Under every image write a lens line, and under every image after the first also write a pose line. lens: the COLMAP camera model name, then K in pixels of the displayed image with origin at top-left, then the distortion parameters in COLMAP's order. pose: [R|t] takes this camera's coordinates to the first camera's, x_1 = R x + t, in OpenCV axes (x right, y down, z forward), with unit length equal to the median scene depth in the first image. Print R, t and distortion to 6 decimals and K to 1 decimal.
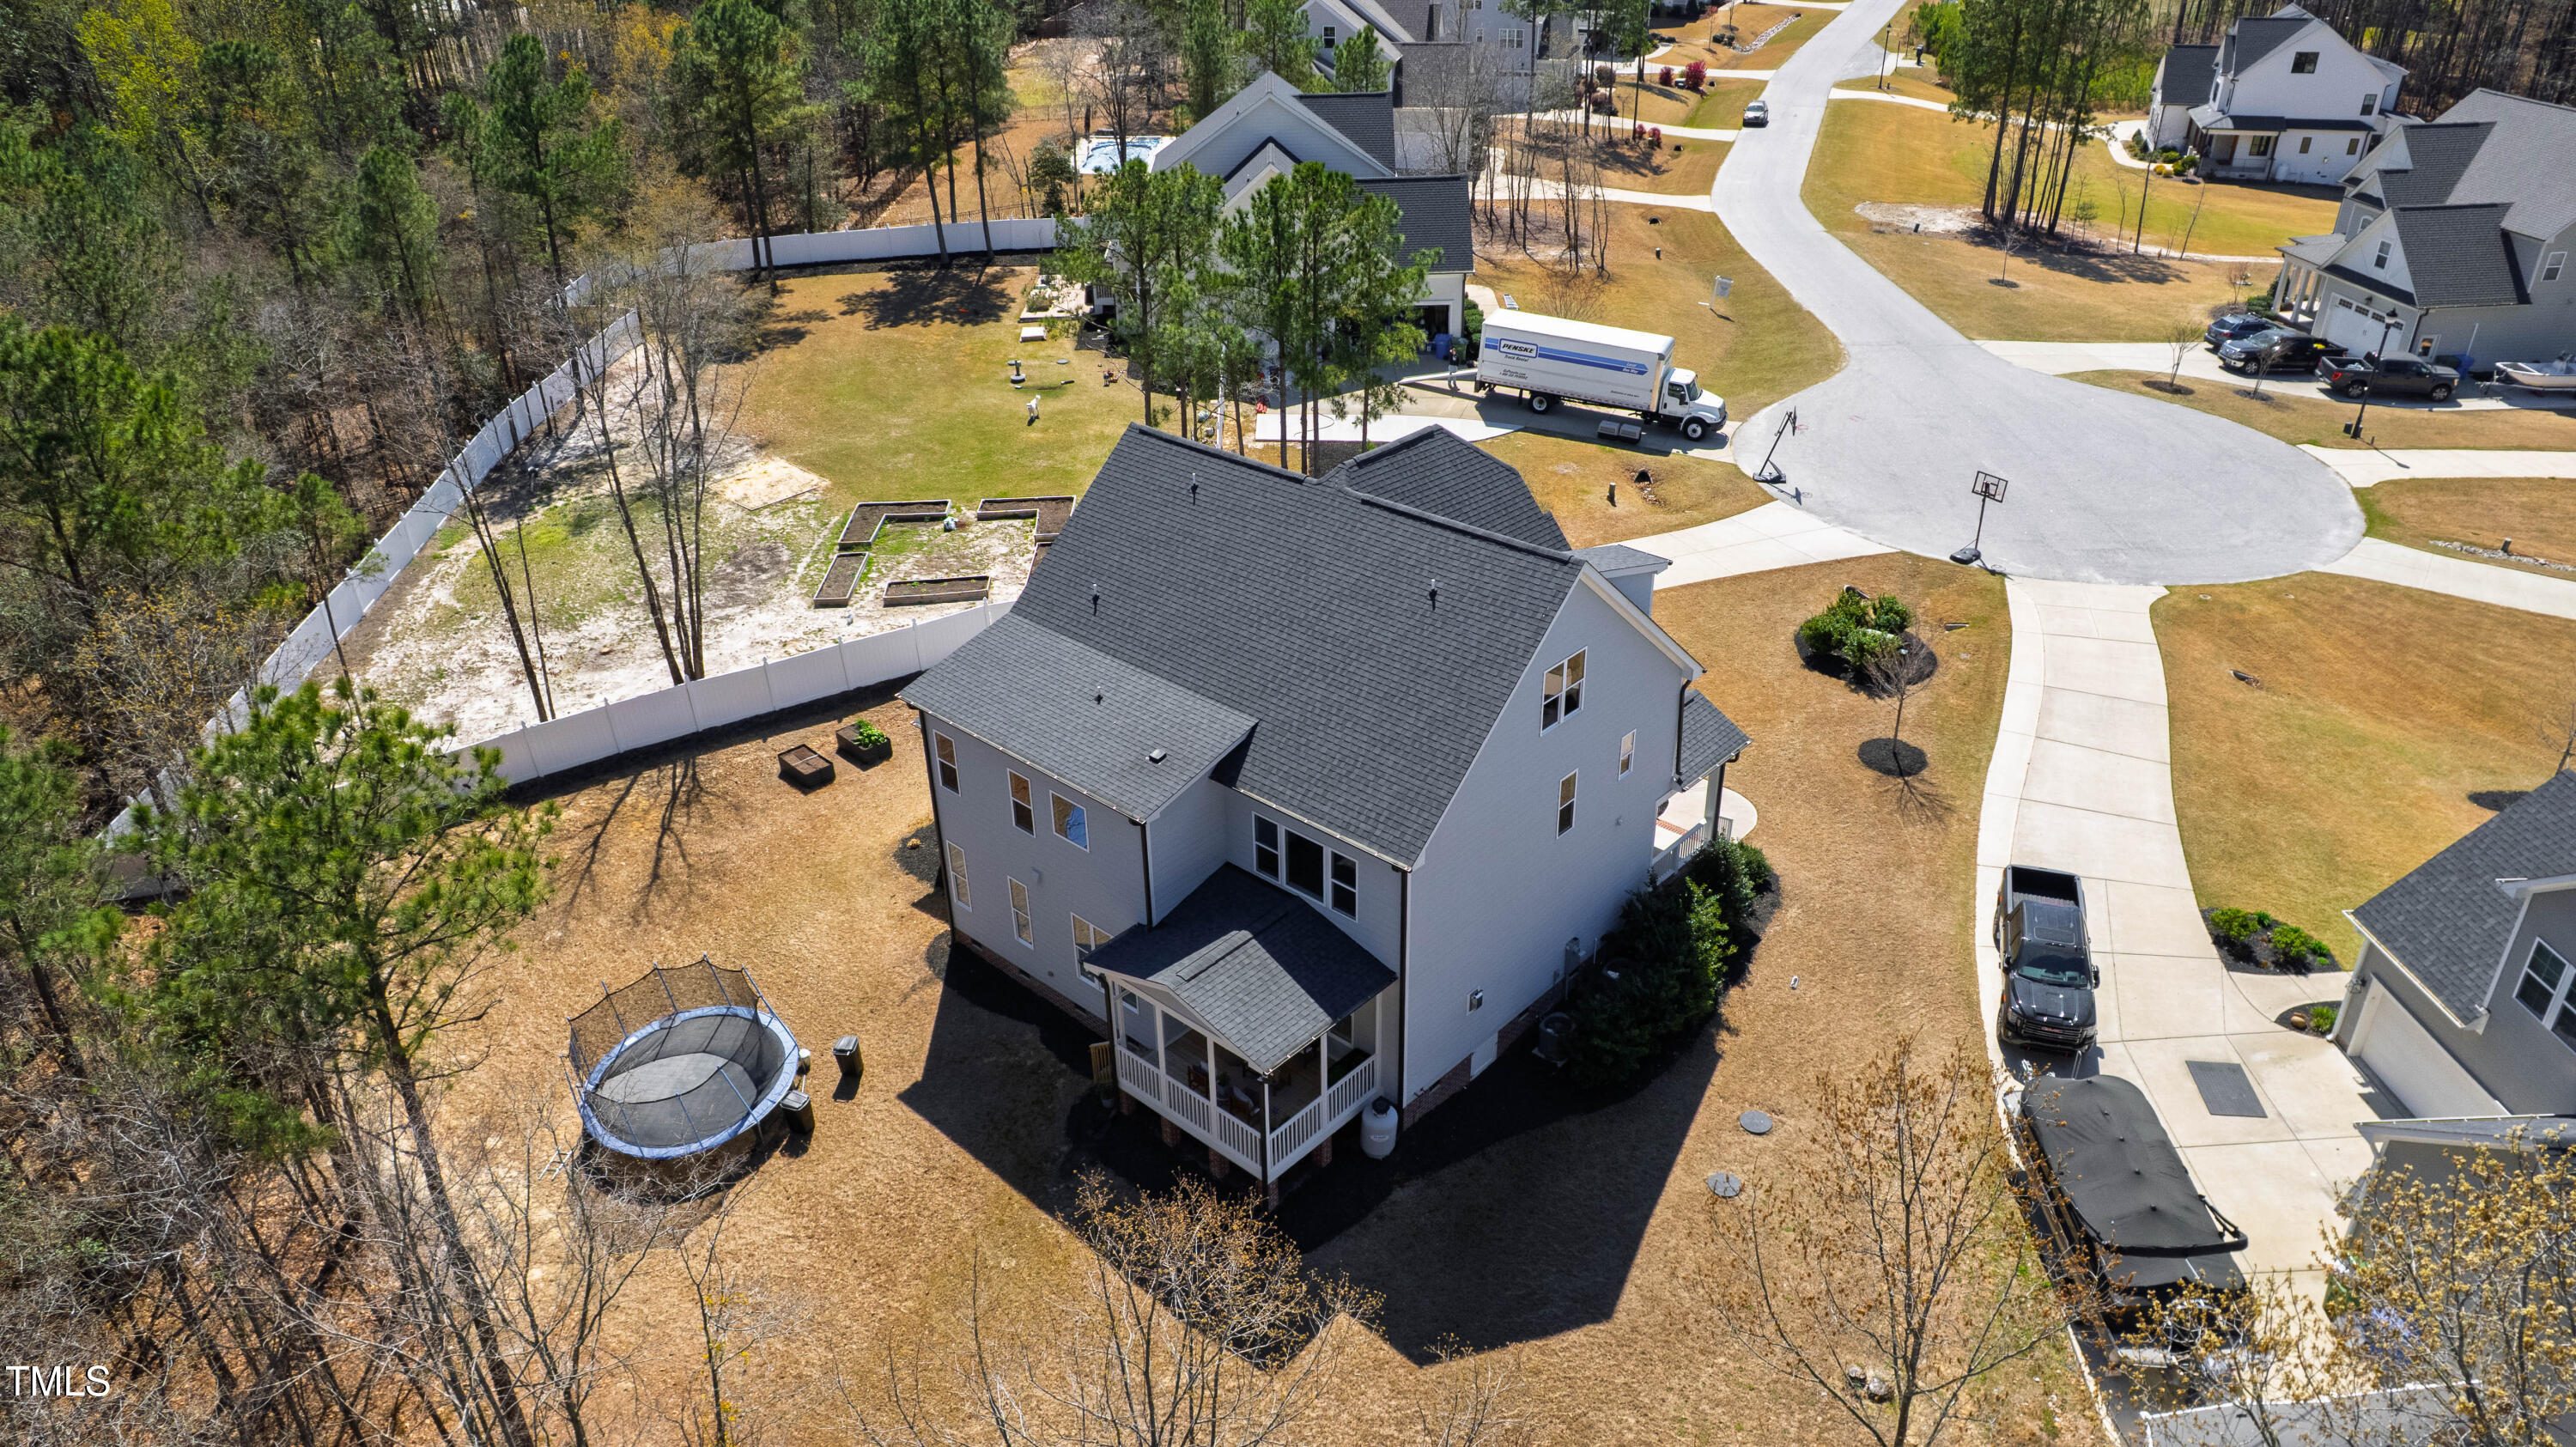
lens RADIAL K [[1720.3, 0, 1270.8], [0, 1720.3, 726.5], [0, 0, 1]] dist [-0.086599, 0.113345]
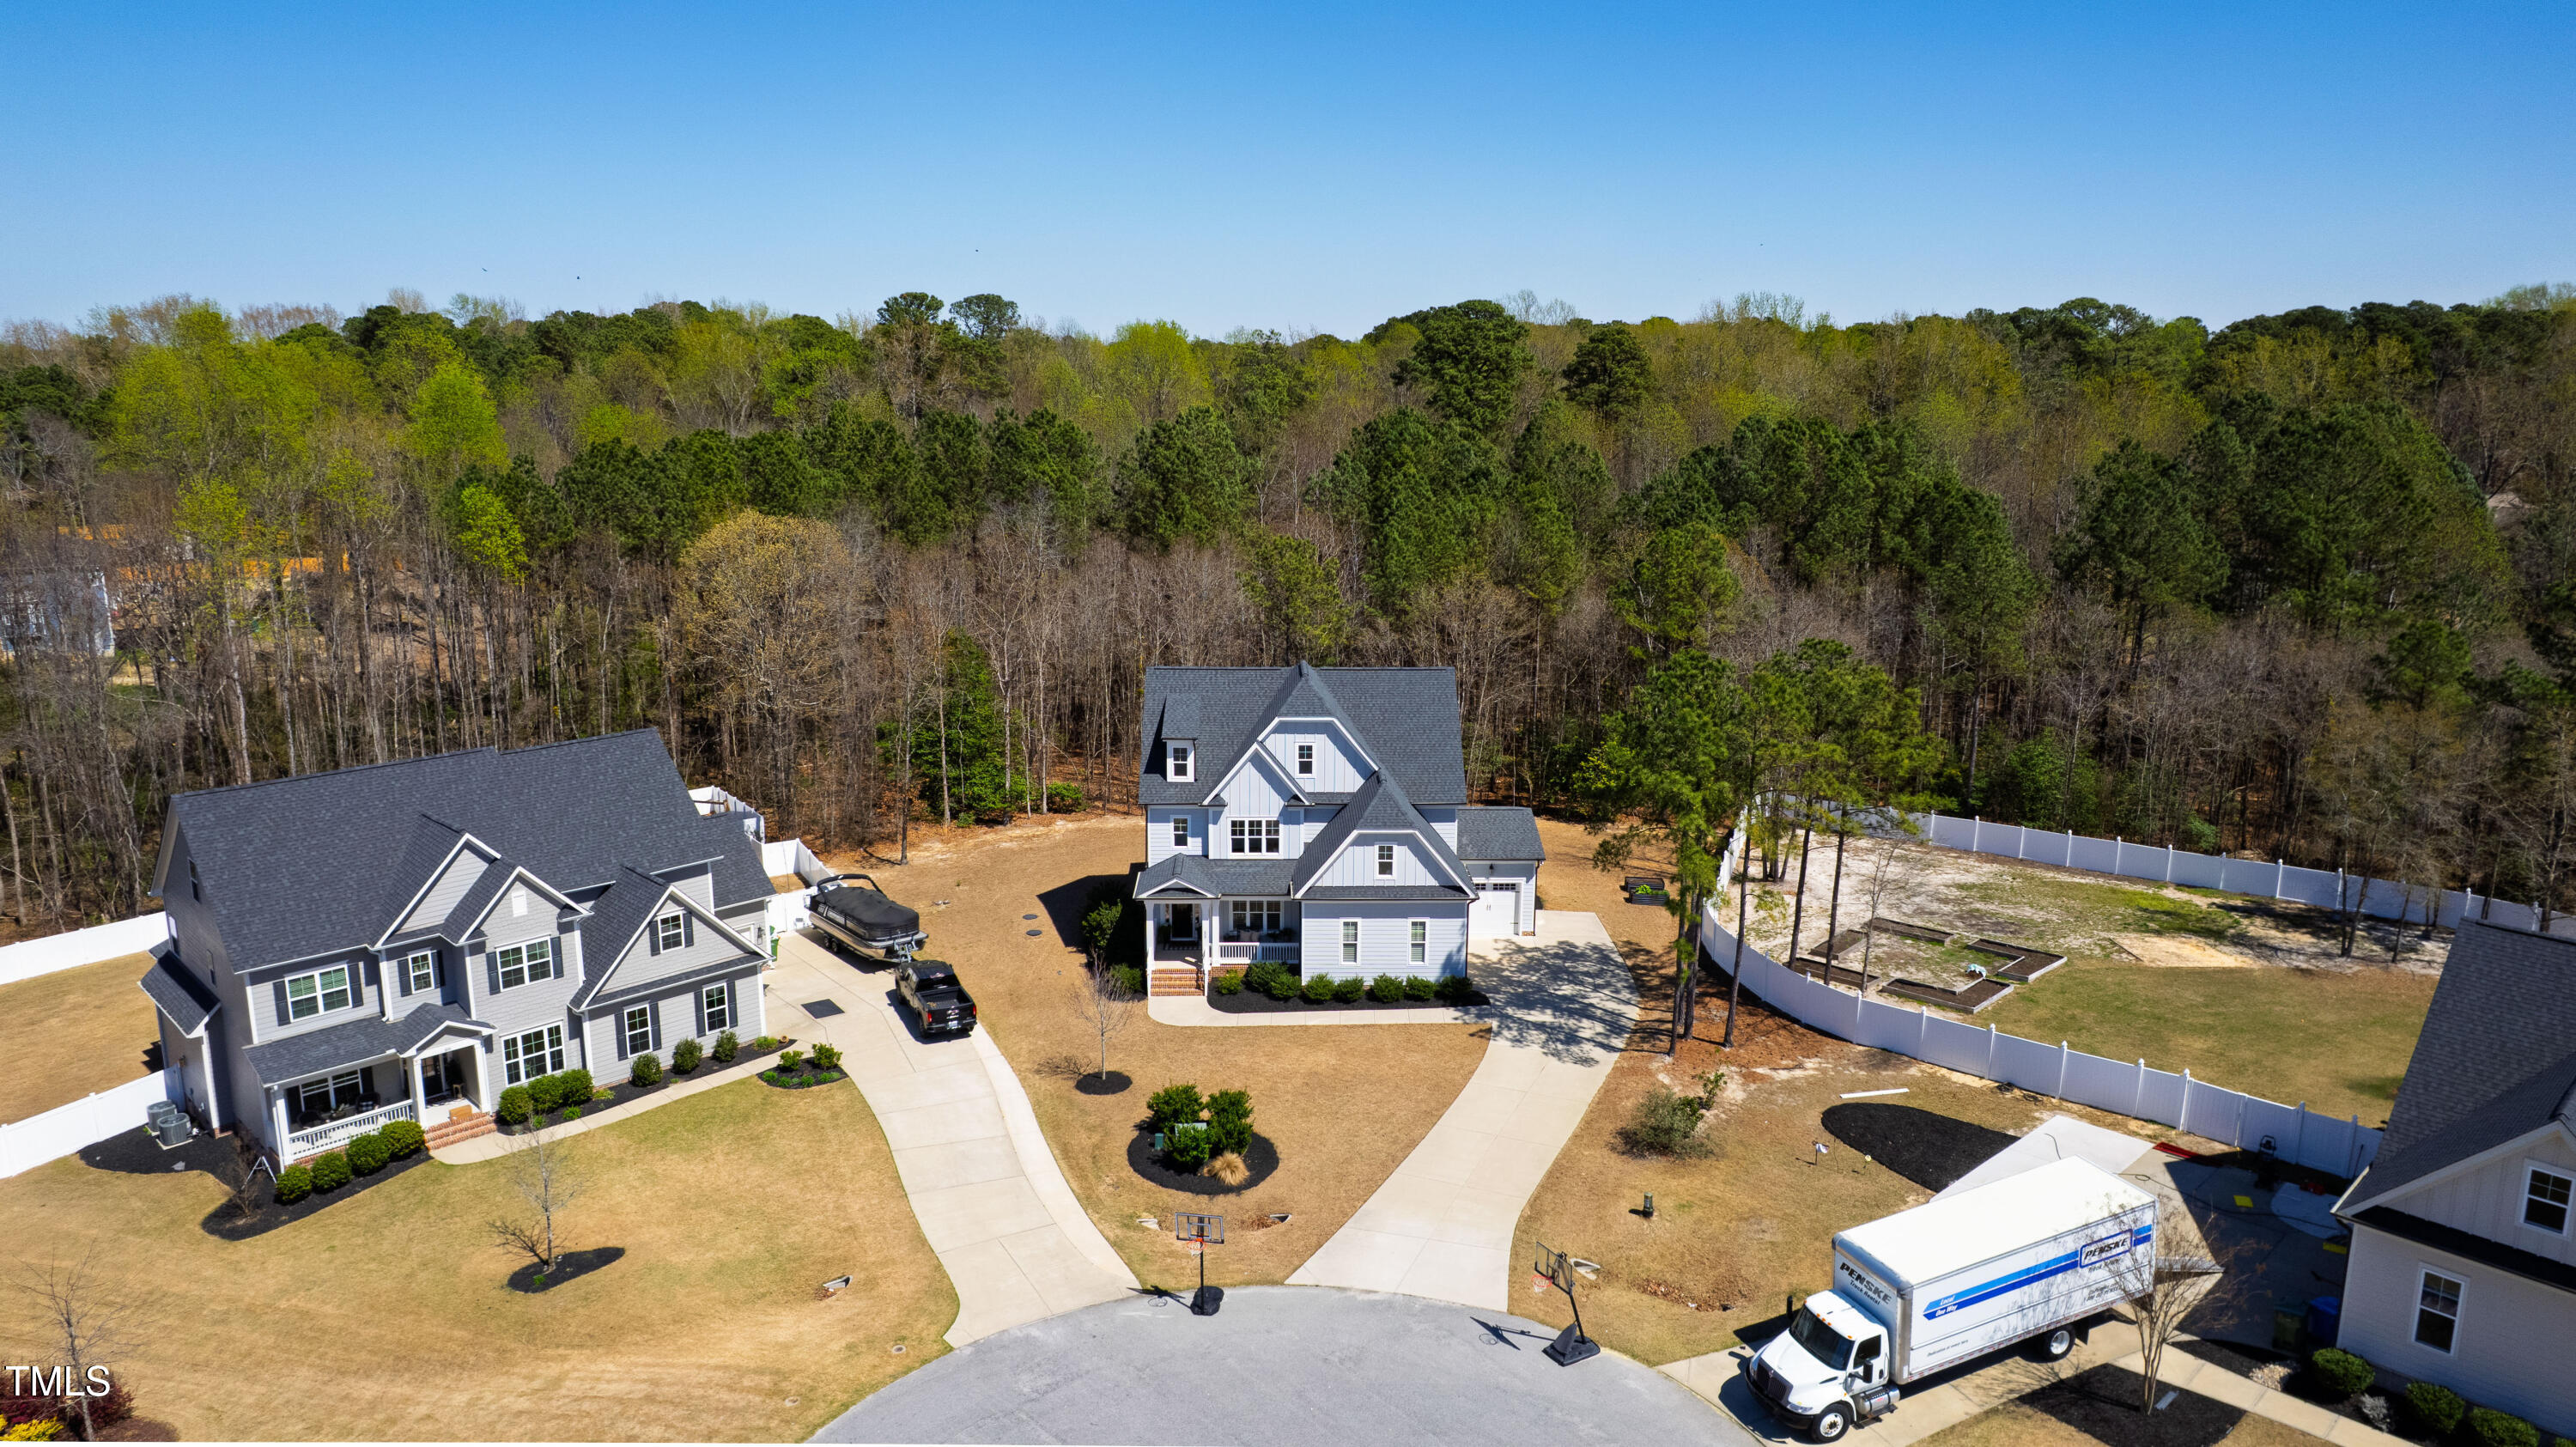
lens RADIAL K [[1652.9, 0, 1288.0], [0, 1652.9, 723.5], [0, 0, 1]] dist [-0.083208, 0.096112]
pose [[-0.720325, 0.170796, -0.672280, 0.827751], [-0.325804, 0.772332, 0.545303, -0.697416], [0.612359, 0.611827, -0.500684, 1.243433]]
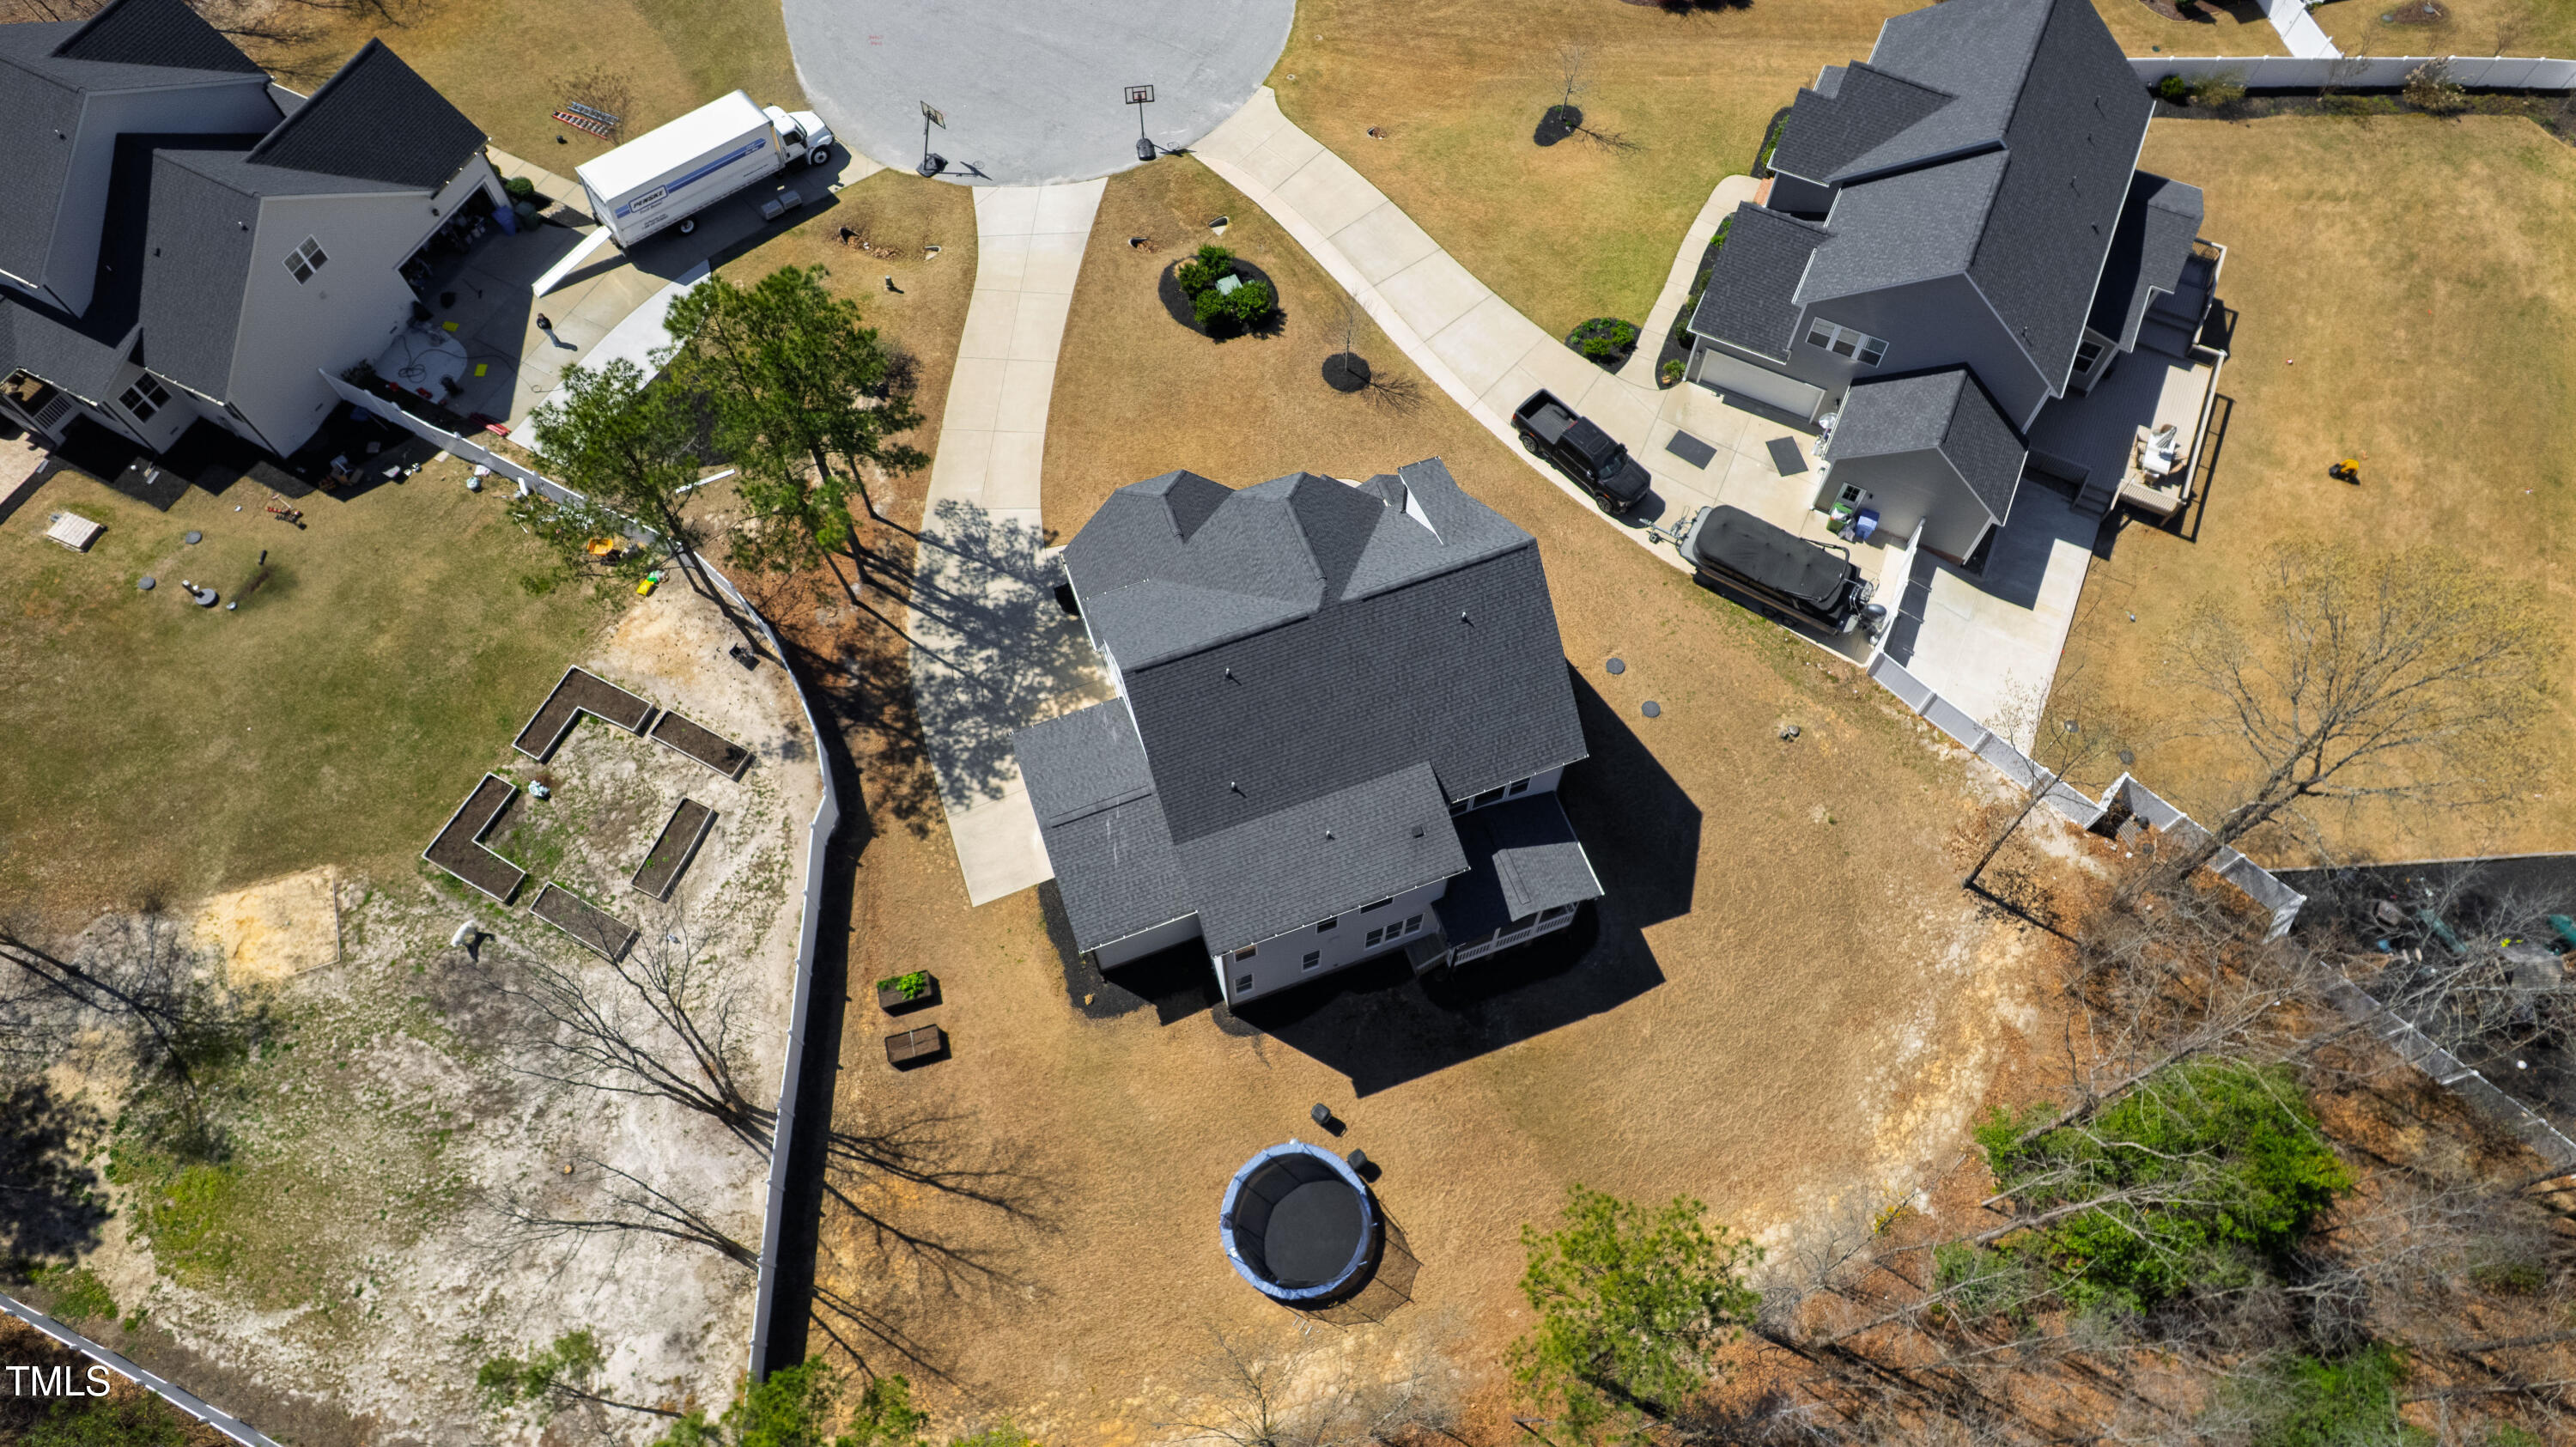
lens RADIAL K [[1652.9, 0, 1288.0], [0, 1652.9, 723.5], [0, 0, 1]] dist [-0.083208, 0.096112]
pose [[0.452666, -0.786848, 0.419479, -0.376697], [0.428949, 0.604584, 0.671178, -0.612544], [-0.781726, -0.123884, 0.611193, 0.144375]]
